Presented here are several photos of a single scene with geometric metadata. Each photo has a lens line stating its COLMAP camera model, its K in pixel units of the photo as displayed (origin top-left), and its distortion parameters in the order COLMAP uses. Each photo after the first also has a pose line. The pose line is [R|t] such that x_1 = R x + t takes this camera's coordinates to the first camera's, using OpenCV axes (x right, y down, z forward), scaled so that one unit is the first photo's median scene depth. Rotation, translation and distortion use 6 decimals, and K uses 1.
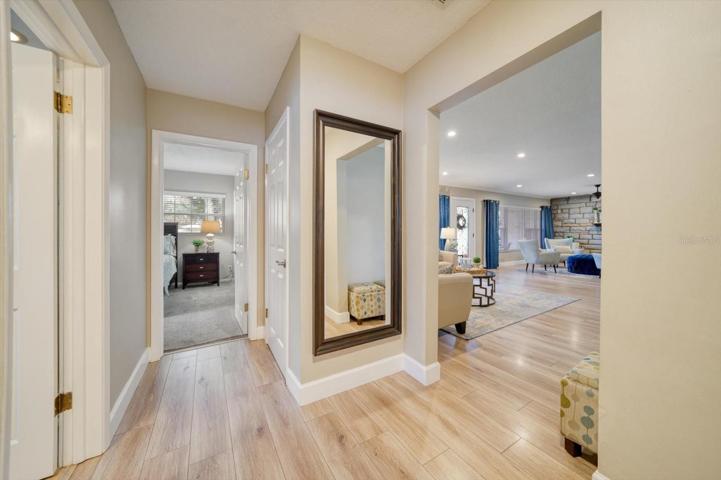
lens RADIAL K [[257.0, 0, 359.3], [0, 257.0, 230.6], [0, 0, 1]] dist [-0.017481, 0.001286]
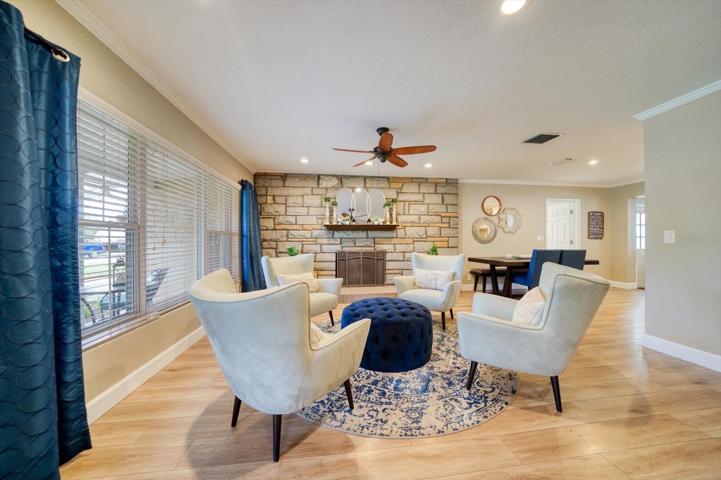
lens RADIAL K [[257.0, 0, 364.9], [0, 257.0, 242.8], [0, 0, 1]] dist [-0.017481, 0.001286]
pose [[0.385480, -0.007901, 0.922682, 0.462057], [-0.004078, 0.999939, 0.010266, 0.005781], [-0.922707, -0.007720, 0.385425, 0.749469]]
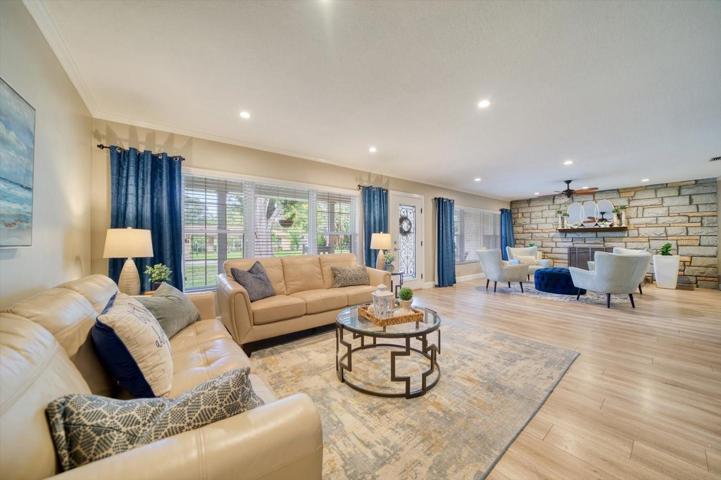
lens RADIAL K [[257.0, 0, 362.5], [0, 257.0, 236.8], [0, 0, 1]] dist [-0.017481, 0.001286]
pose [[0.989595, -0.000802, 0.143877, 0.152563], [0.001821, 0.999974, -0.006952, 0.002555], [-0.143867, 0.007142, 0.989571, 0.255956]]
